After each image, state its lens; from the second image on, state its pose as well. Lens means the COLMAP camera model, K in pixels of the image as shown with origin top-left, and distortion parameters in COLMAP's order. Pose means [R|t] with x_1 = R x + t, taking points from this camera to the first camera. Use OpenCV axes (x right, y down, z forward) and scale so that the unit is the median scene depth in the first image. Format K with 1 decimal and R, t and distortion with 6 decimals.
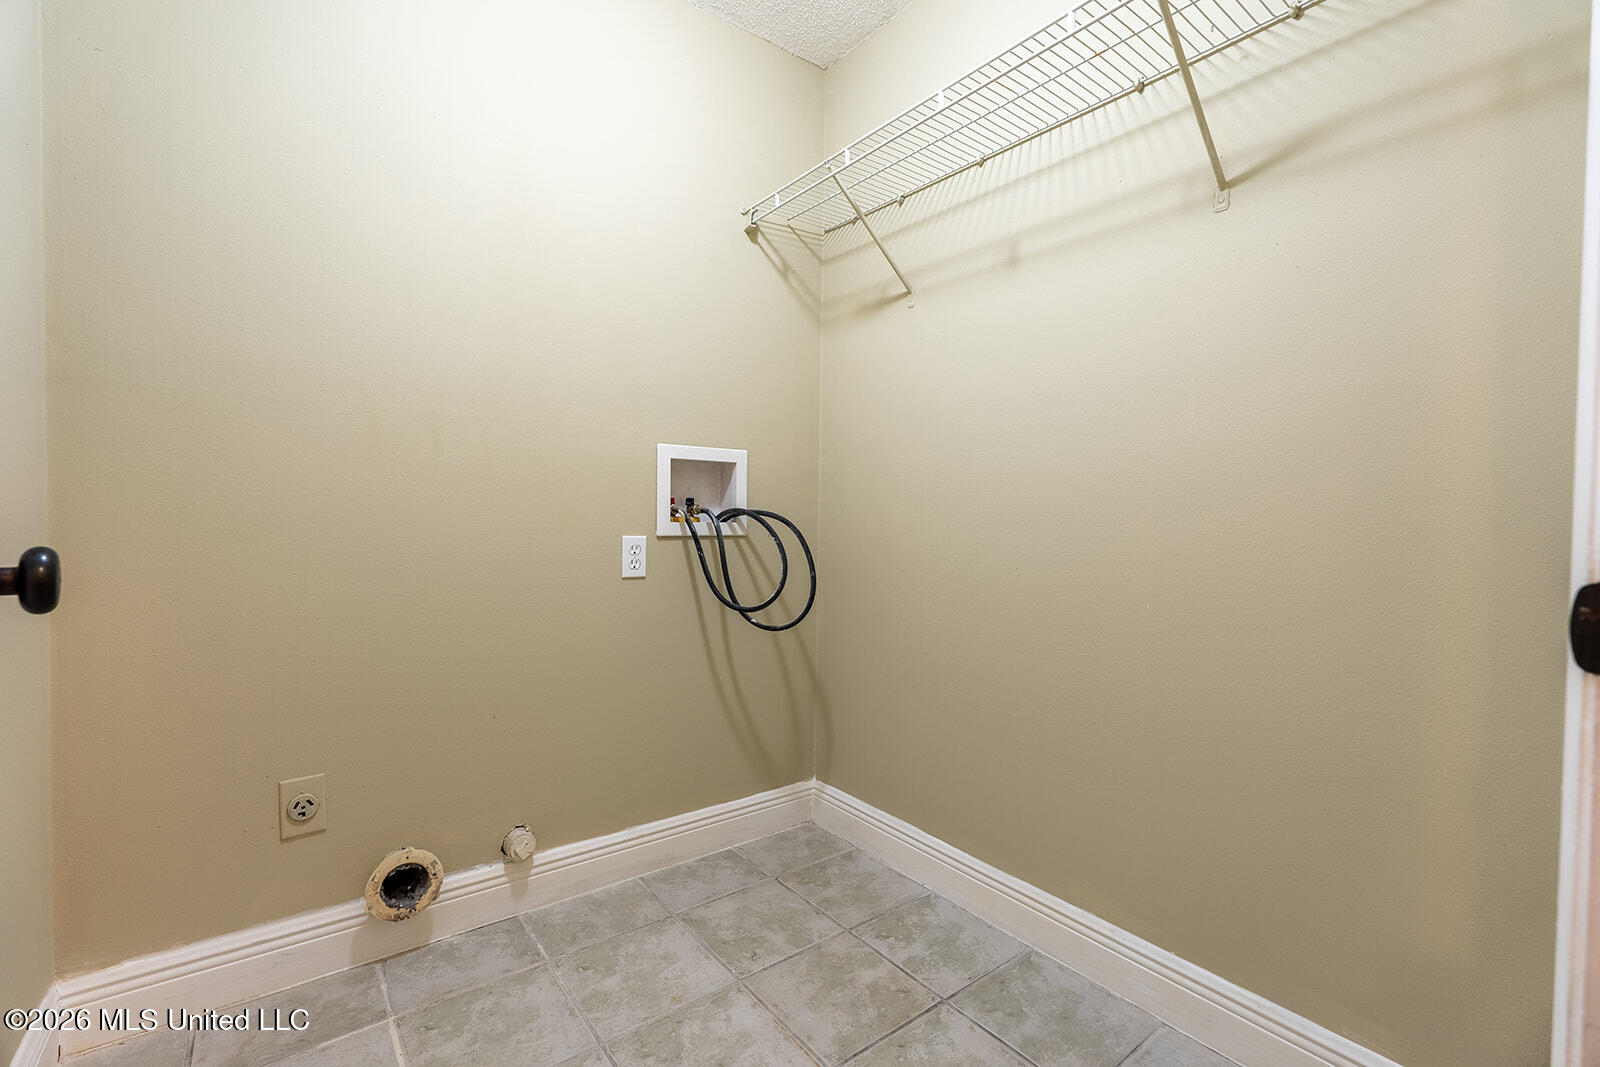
lens RADIAL K [[724.8, 0, 806.3], [0, 724.8, 533.9], [0, 0, 1]] dist [-0.002669, 0.000659]
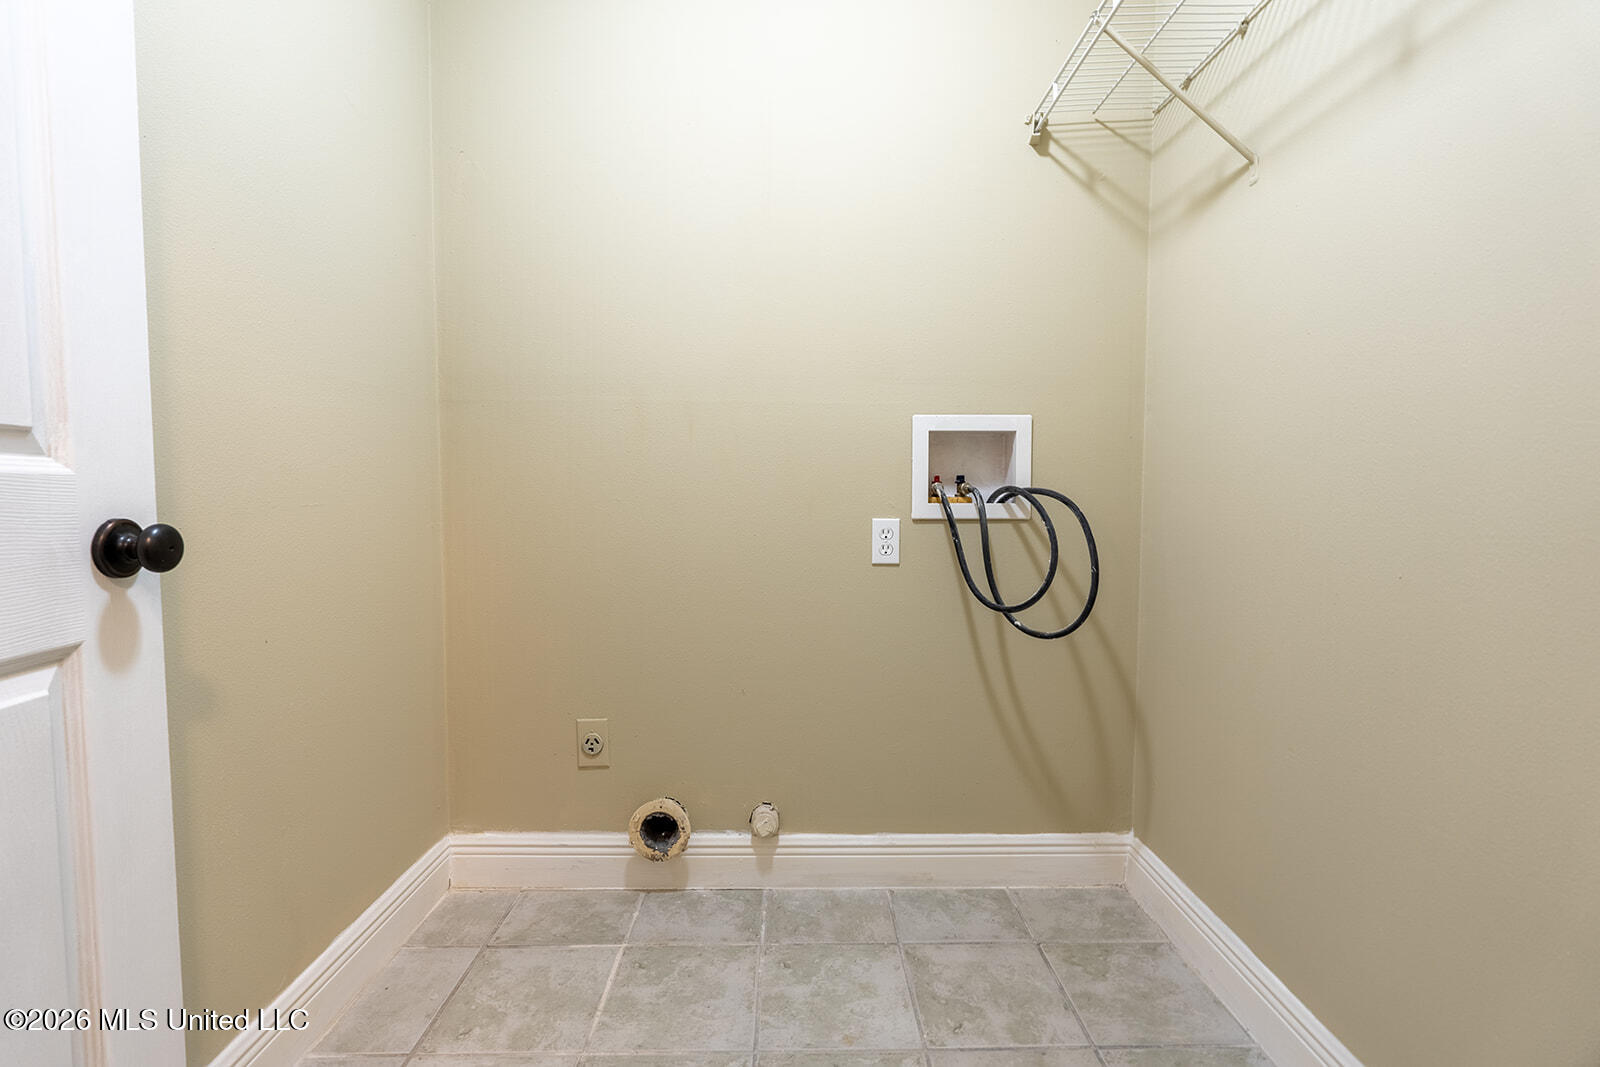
lens RADIAL K [[724.8, 0, 806.3], [0, 724.8, 533.9], [0, 0, 1]] dist [-0.002669, 0.000659]
pose [[0.788916, 0.014709, -0.614325, 0.251640], [-0.001467, 0.999756, 0.022055, 0.001888], [0.614499, -0.016498, 0.788745, 0.219720]]
